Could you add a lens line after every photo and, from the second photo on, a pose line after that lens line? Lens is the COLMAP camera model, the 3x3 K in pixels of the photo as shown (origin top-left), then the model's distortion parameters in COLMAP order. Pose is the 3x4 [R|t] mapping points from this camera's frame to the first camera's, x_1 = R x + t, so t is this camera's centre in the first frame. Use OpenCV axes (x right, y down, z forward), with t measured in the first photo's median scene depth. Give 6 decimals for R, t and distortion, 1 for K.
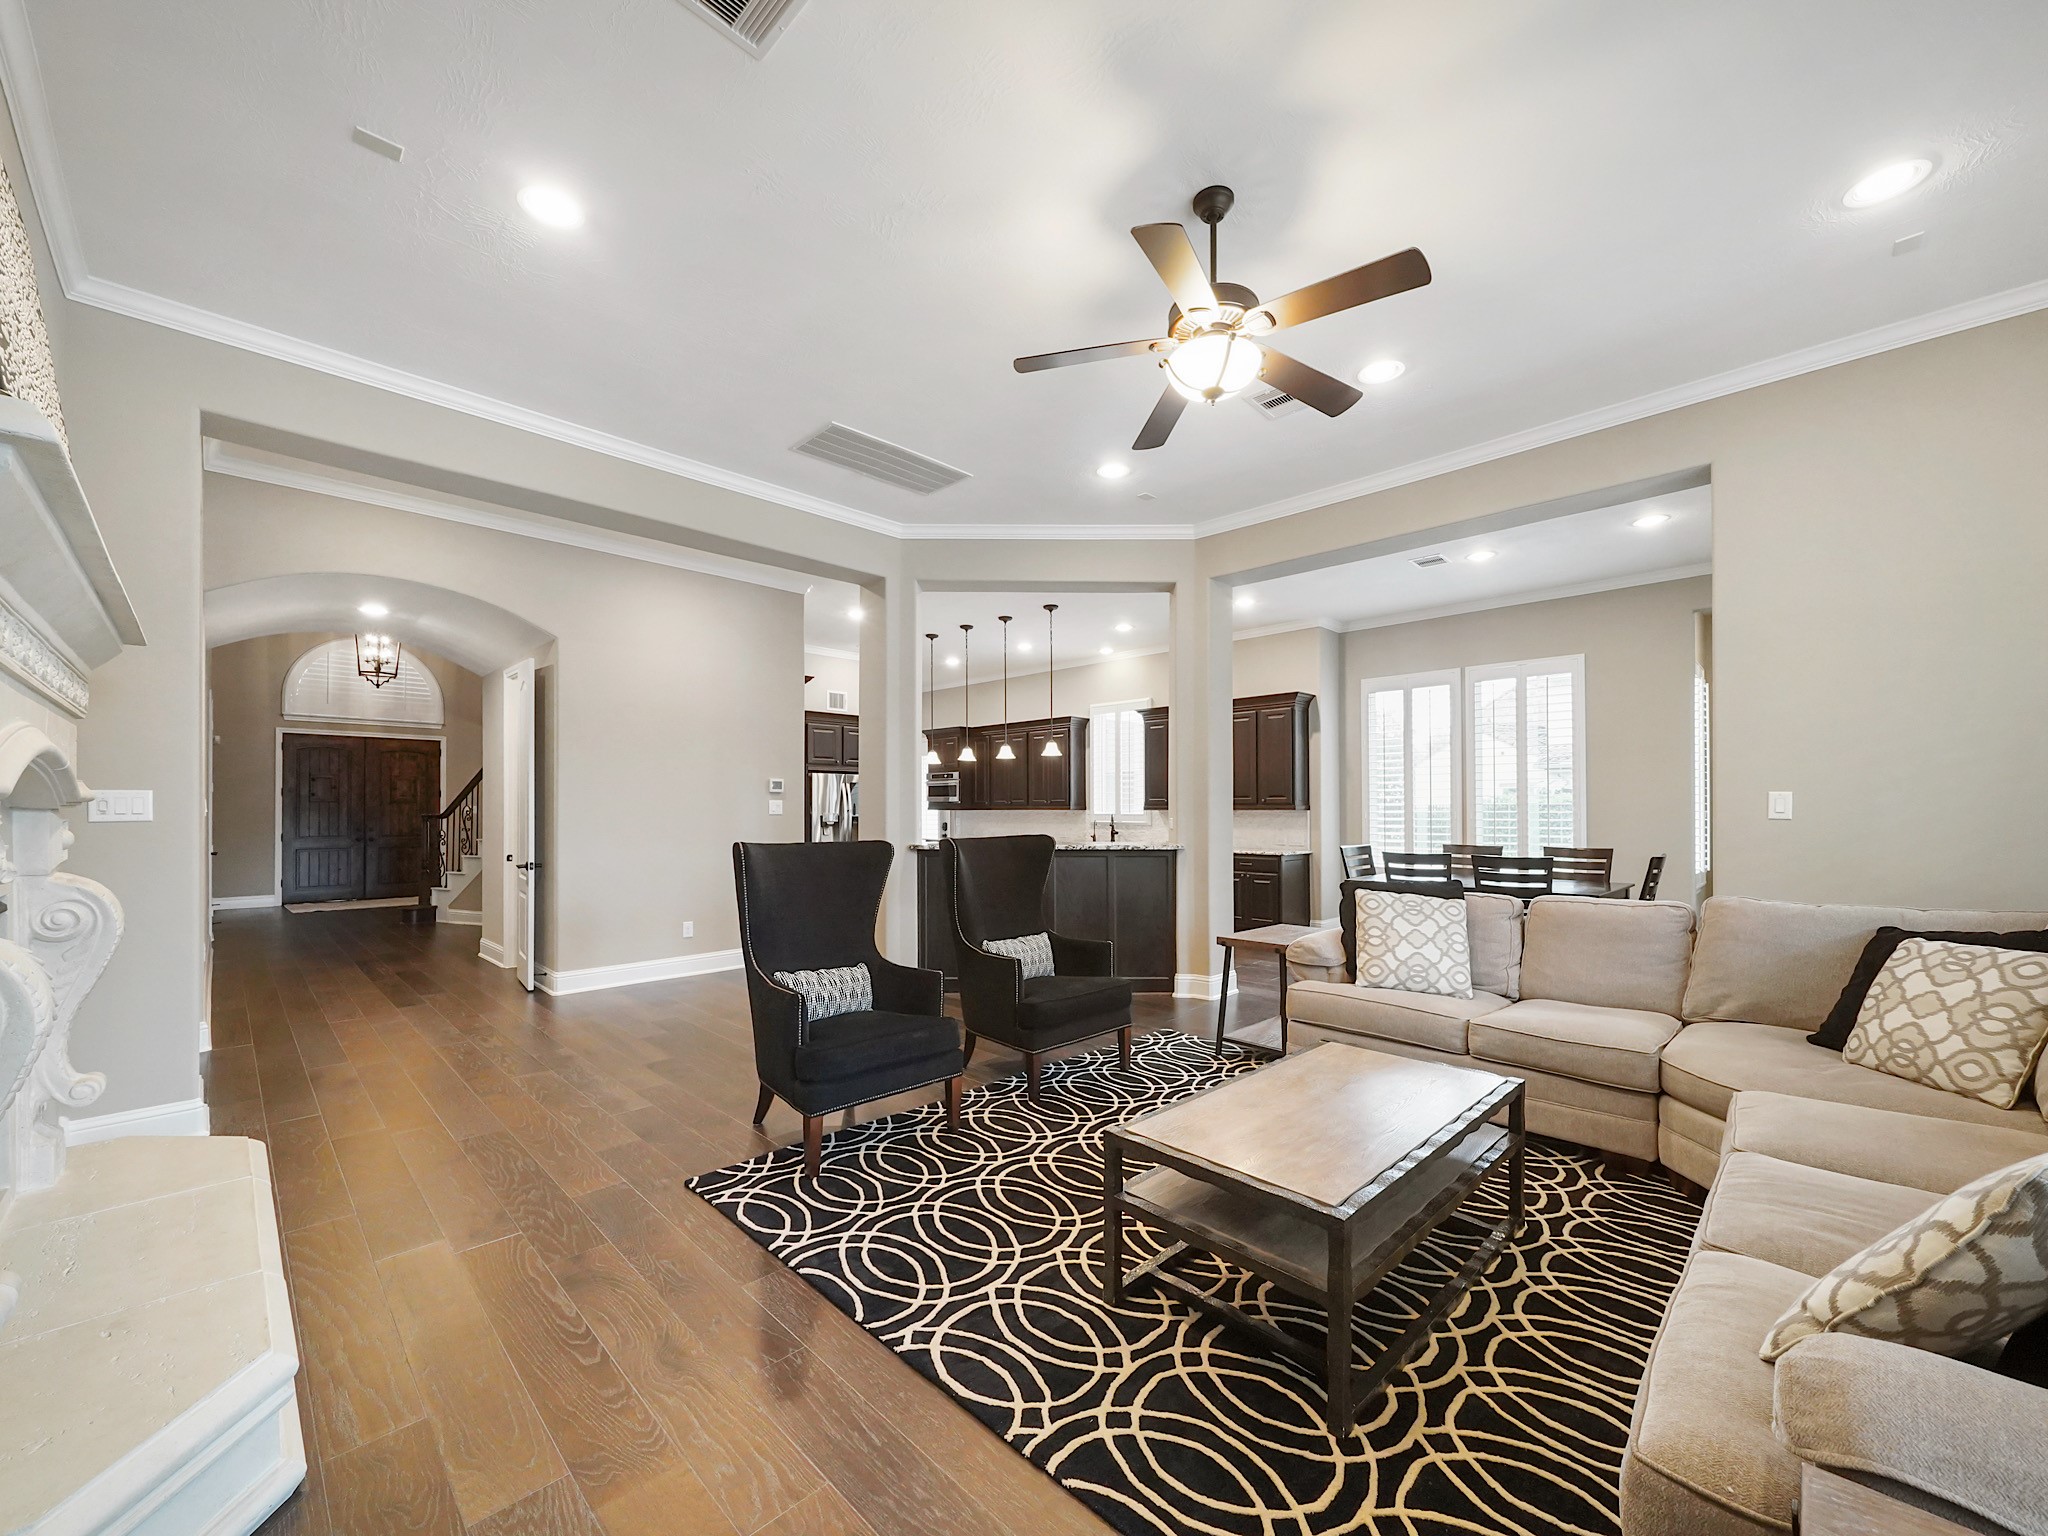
lens RADIAL K [[817.6, 0, 1015.7], [0, 817.6, 802.1], [0, 0, 1]] dist [-0.009599, 0.000173]
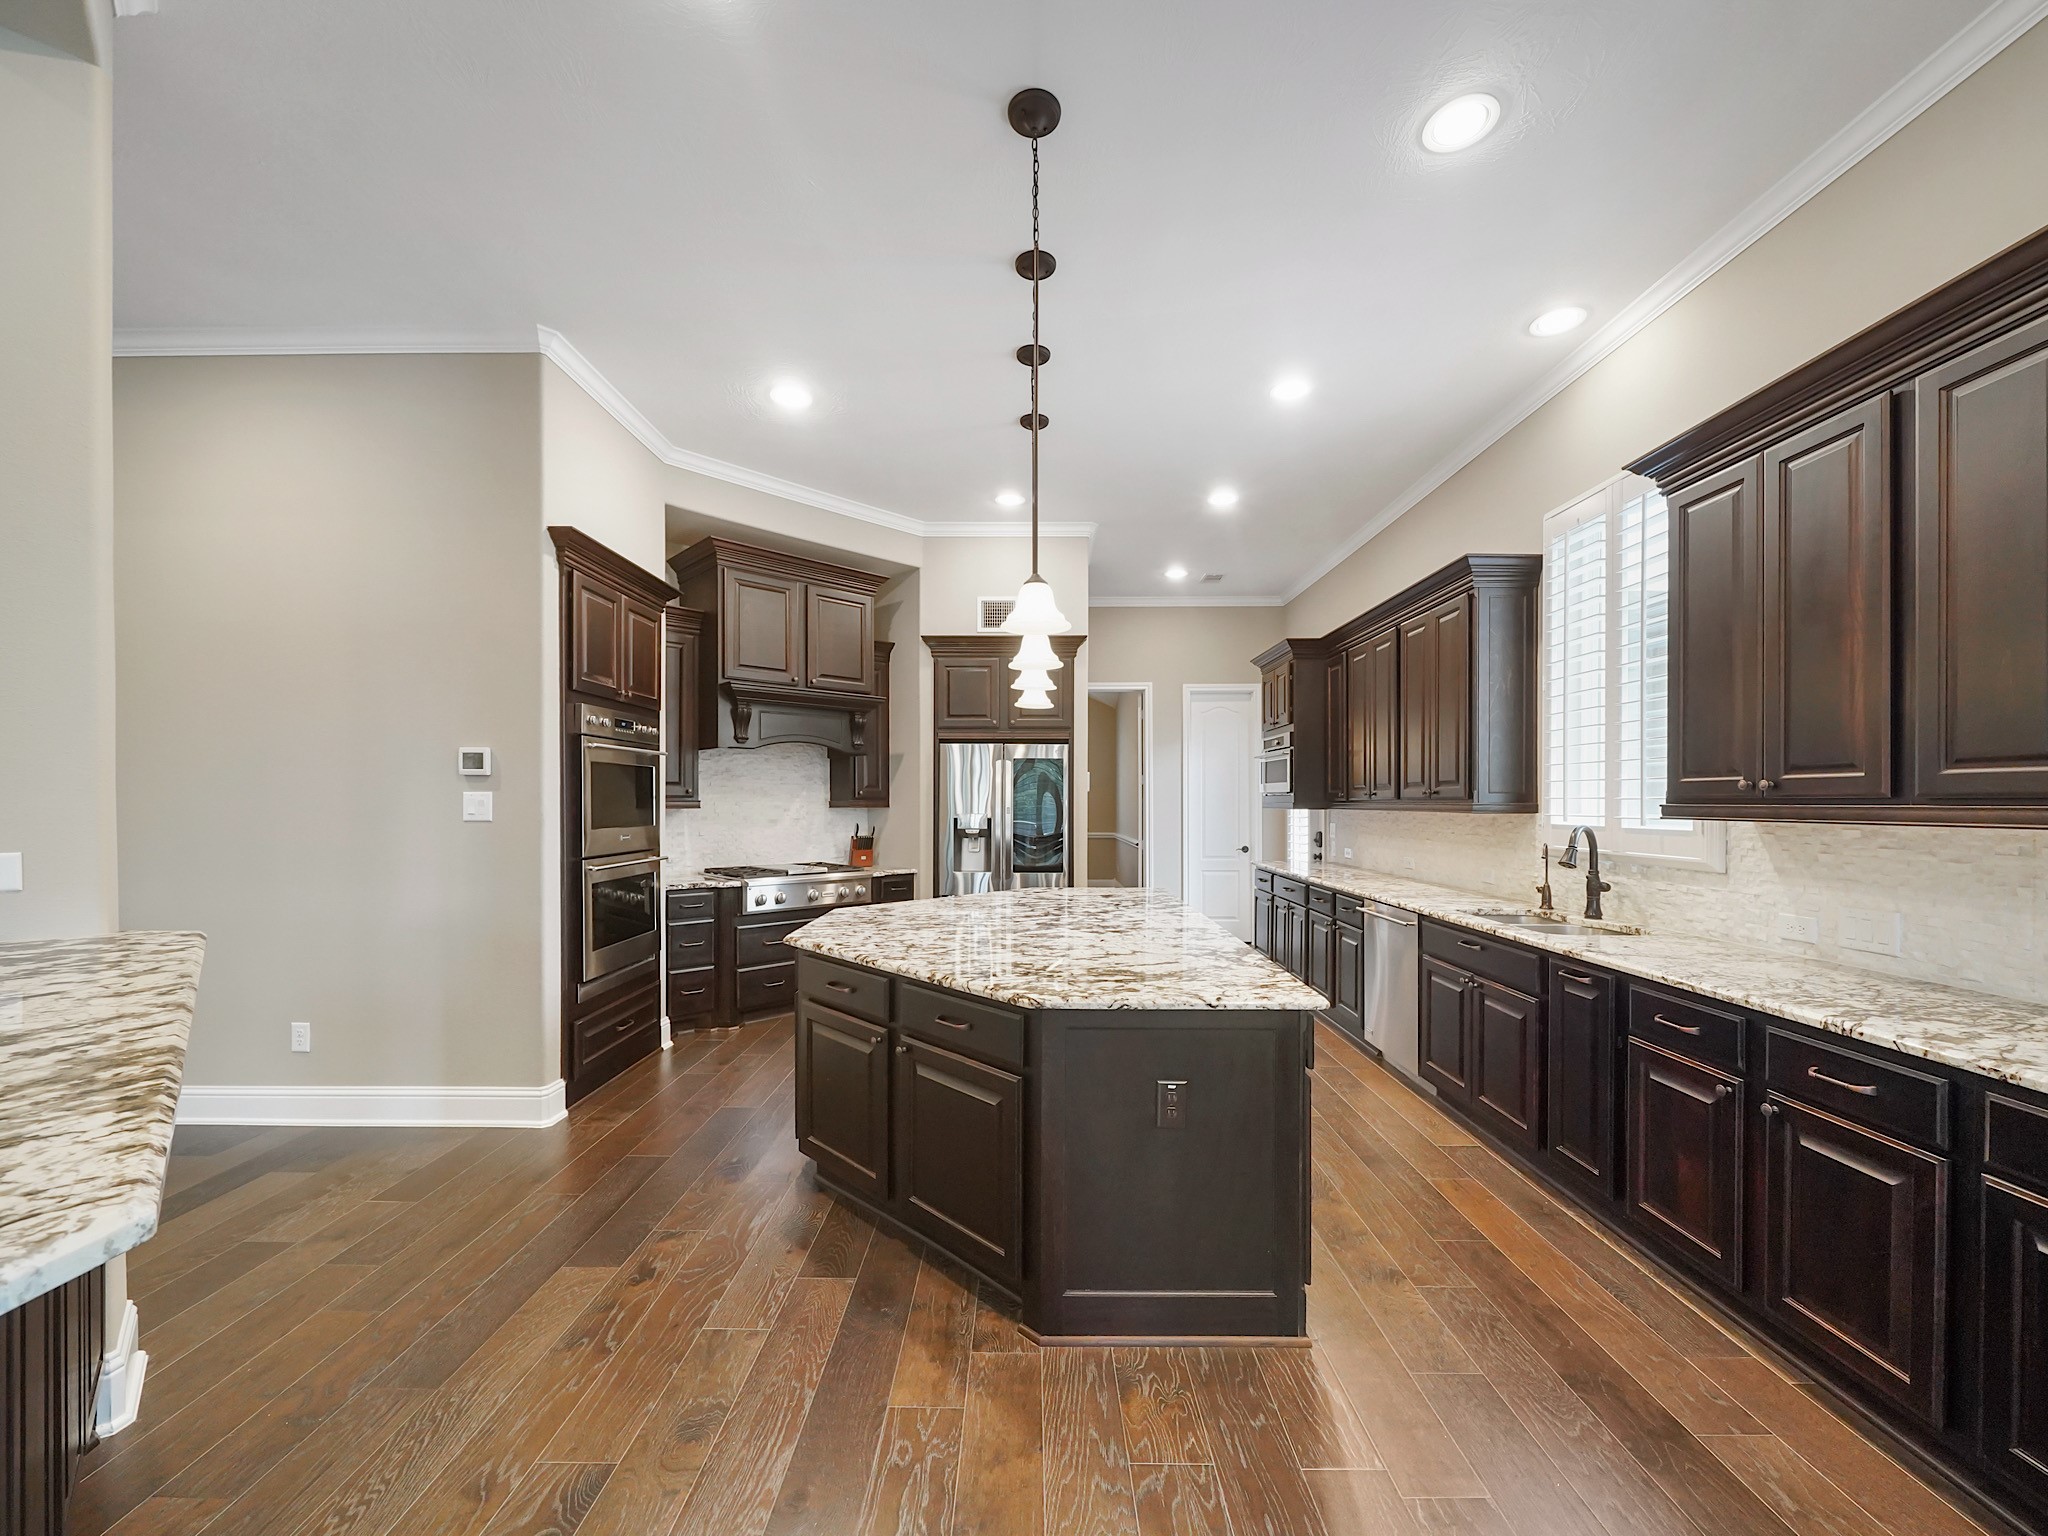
lens RADIAL K [[817.6, 0, 1015.7], [0, 817.6, 802.1], [0, 0, 1]] dist [-0.009599, 0.000173]
pose [[0.694443, 0.000709, -0.719547, 0.194221], [0.004824, 0.999972, 0.005641, 0.001891], [0.719531, -0.007389, 0.694421, 0.630879]]
